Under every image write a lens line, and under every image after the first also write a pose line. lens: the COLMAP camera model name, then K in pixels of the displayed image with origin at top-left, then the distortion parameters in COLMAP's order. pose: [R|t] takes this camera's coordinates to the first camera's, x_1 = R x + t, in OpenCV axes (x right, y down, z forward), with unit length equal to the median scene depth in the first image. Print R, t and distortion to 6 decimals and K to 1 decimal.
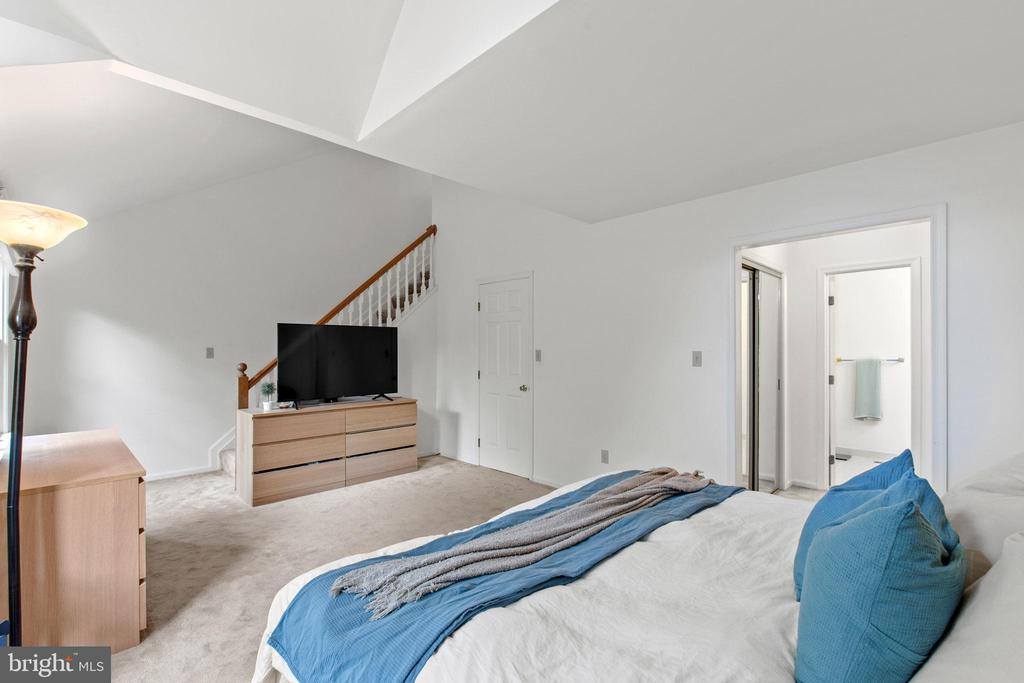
lens RADIAL K [[461.1, 0, 517.2], [0, 461.1, 343.9], [0, 0, 1]] dist [0.002580, -0.001142]
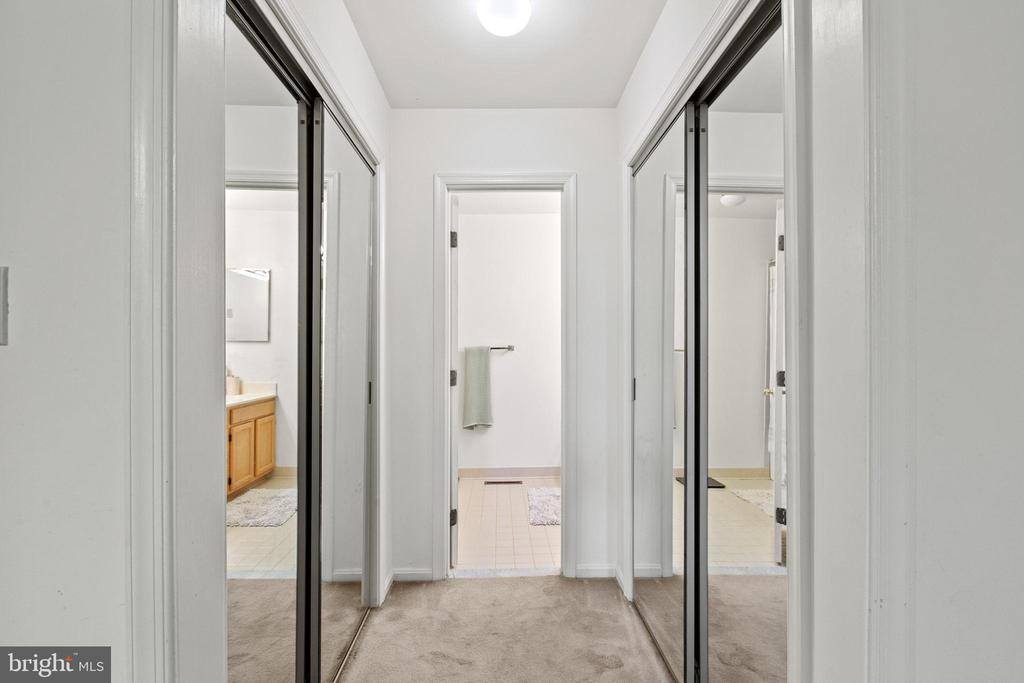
lens RADIAL K [[473.6, 0, 515.2], [0, 473.6, 345.1], [0, 0, 1]] dist [-0.005205, -0.001061]
pose [[0.688886, 0.000304, 0.724870, 0.309570], [-0.001889, 0.999997, 0.001376, 0.036677], [-0.724867, -0.002317, 0.688885, 0.543064]]
